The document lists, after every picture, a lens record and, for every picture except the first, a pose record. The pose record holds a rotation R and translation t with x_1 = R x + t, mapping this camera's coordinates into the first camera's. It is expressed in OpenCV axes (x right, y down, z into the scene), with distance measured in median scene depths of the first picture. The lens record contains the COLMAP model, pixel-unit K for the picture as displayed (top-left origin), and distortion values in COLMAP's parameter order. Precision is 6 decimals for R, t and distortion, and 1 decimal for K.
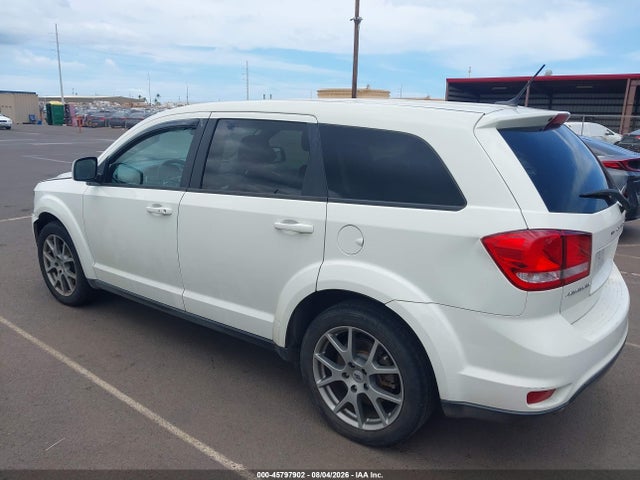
lens RADIAL K [[502.4, 0, 313.6], [0, 502.4, 239.9], [0, 0, 1]] dist [0.025067, -0.031069]
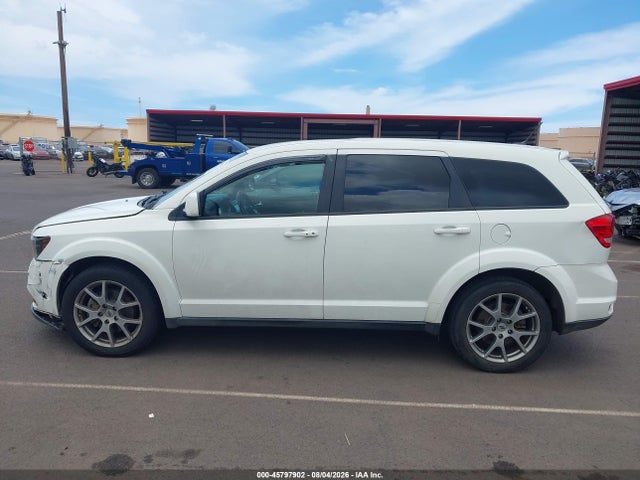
lens RADIAL K [[502.4, 0, 306.3], [0, 502.4, 241.6], [0, 0, 1]] dist [0.025067, -0.031069]
pose [[0.818539, -0.101465, 0.565419, -1.010921], [0.131350, 0.991260, -0.012268, -0.028516], [-0.559232, 0.084309, 0.824713, 0.069563]]
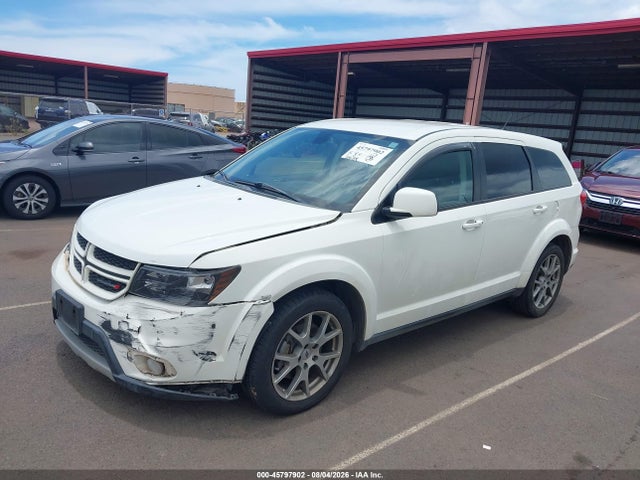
lens RADIAL K [[502.4, 0, 317.4], [0, 502.4, 244.5], [0, 0, 1]] dist [0.025067, -0.031069]
pose [[0.198281, -0.231223, 0.952481, -1.577325], [0.160034, 0.966372, 0.201281, -0.323208], [-0.966992, 0.112519, 0.228617, 1.172072]]
